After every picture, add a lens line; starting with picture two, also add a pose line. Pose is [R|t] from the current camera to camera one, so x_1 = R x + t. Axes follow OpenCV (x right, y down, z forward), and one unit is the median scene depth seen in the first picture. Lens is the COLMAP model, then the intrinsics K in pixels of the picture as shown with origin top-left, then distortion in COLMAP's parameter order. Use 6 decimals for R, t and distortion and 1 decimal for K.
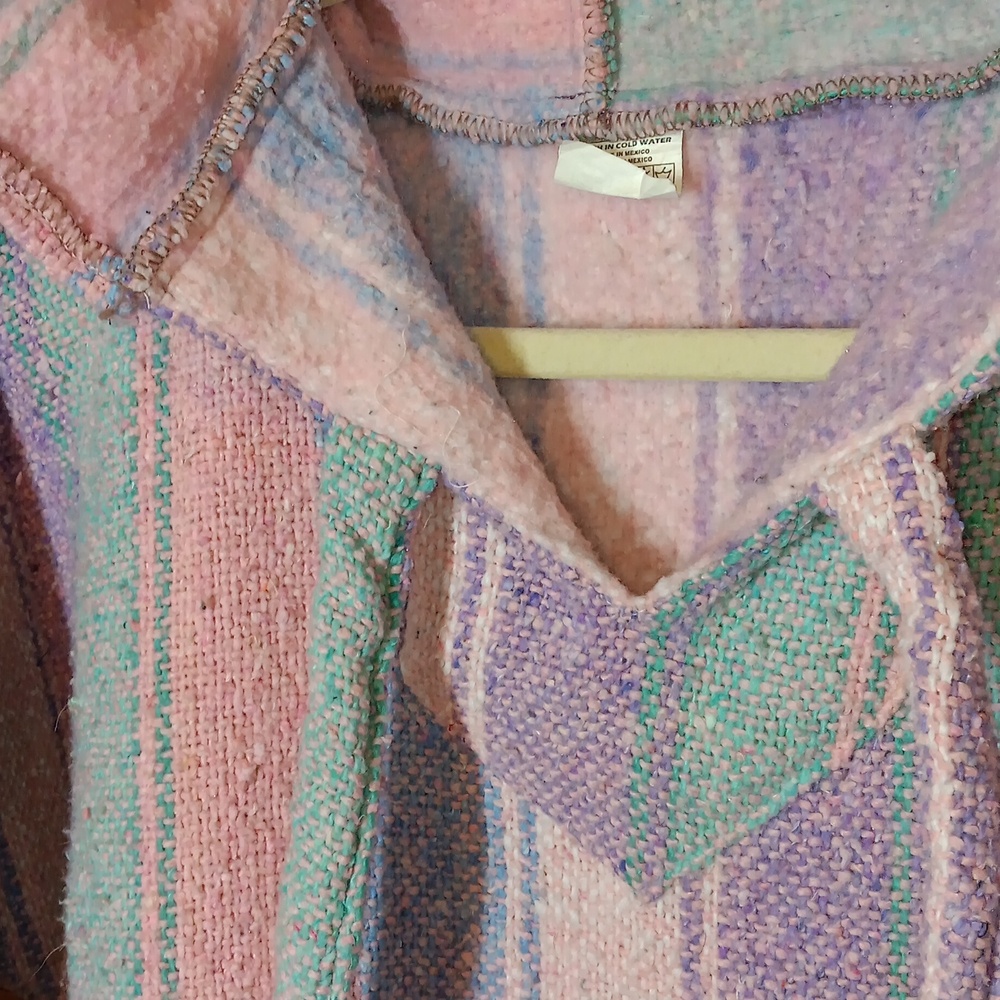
lens RADIAL K [[1709.5, 0, 506.9], [0, 1709.5, 500.6], [0, 0, 1]] dist [0.207716, -0.704531]
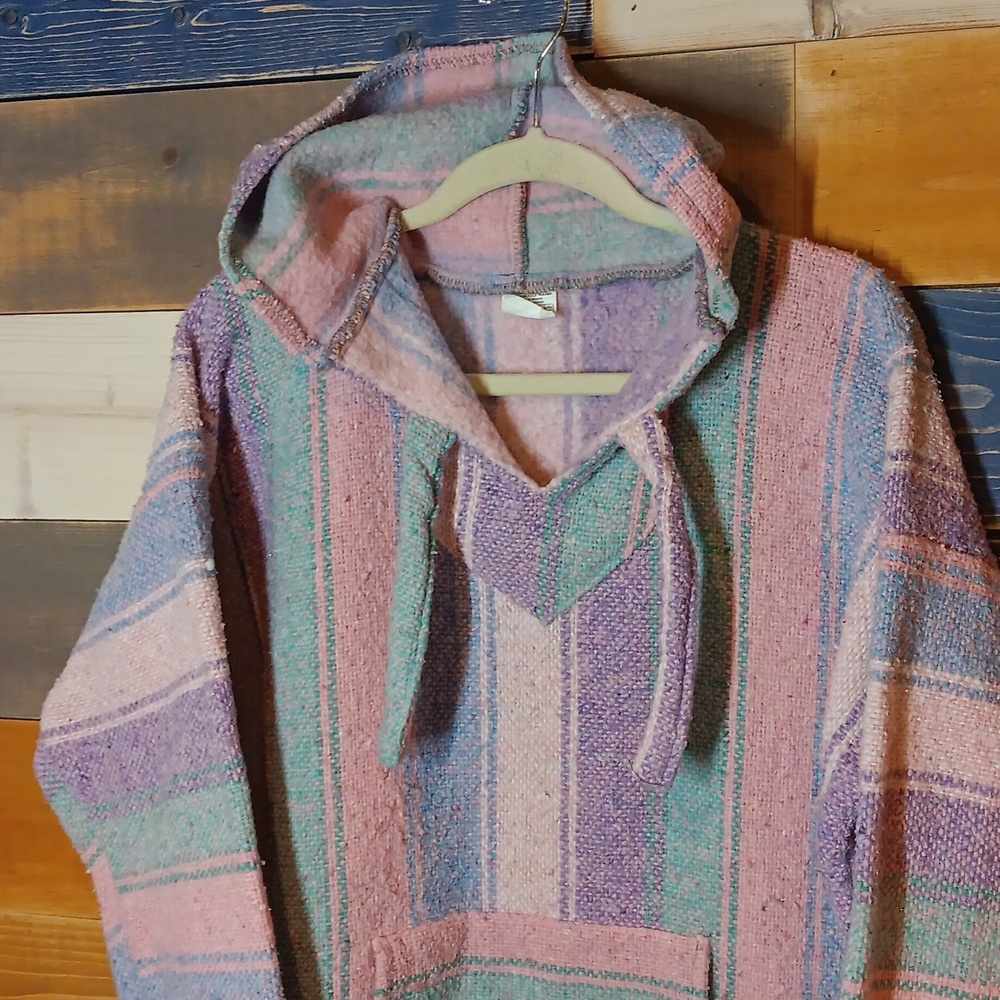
lens RADIAL K [[1709.5, 0, 506.9], [0, 1709.5, 500.6], [0, 0, 1]] dist [0.207716, -0.704531]
pose [[0.990852, -0.018602, 0.133666, -0.281368], [0.023367, 0.999143, -0.034165, 0.151028], [-0.132916, 0.036975, 0.990437, -1.294226]]
